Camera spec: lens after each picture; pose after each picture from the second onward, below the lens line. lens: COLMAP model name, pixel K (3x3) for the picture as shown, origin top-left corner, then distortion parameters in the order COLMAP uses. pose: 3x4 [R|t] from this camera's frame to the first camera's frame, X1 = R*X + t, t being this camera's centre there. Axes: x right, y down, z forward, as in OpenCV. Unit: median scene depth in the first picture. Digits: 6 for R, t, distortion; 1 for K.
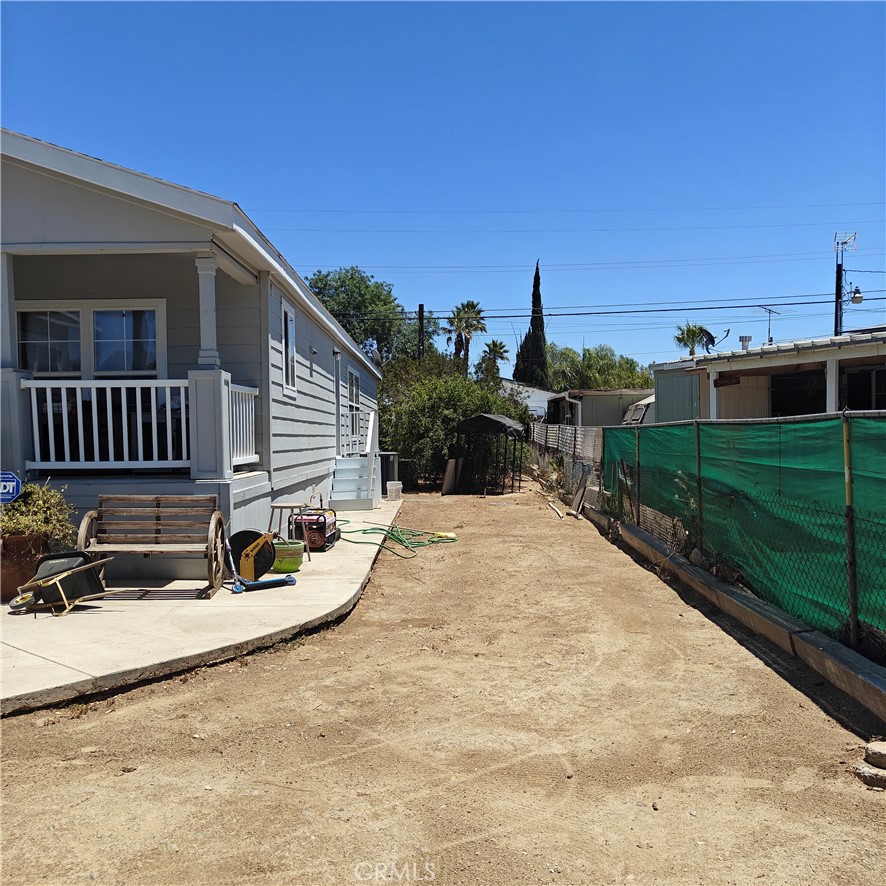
lens RADIAL K [[818.5, 0, 452.0], [0, 818.5, 450.0], [0, 0, 1]] dist [0.019295, -0.014682]
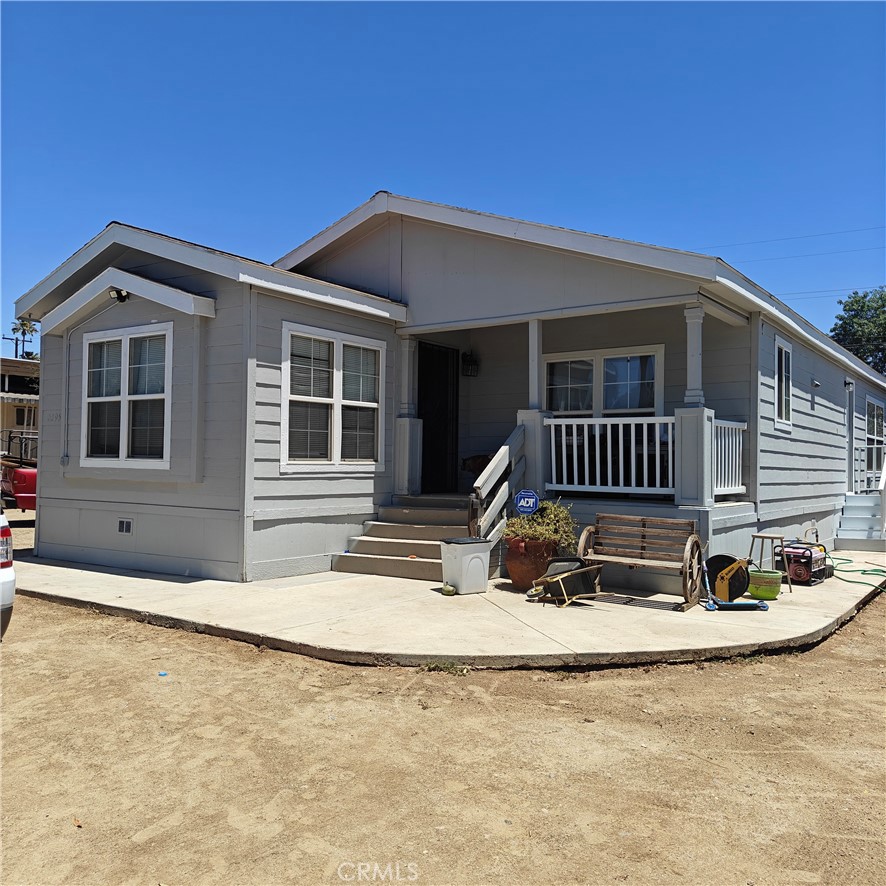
lens RADIAL K [[818.5, 0, 452.0], [0, 818.5, 450.0], [0, 0, 1]] dist [0.019295, -0.014682]
pose [[0.814693, 0.012685, -0.579754, 0.091791], [-0.035151, 0.999003, -0.027537, 0.002327], [0.578827, 0.042813, 0.814326, -0.103833]]
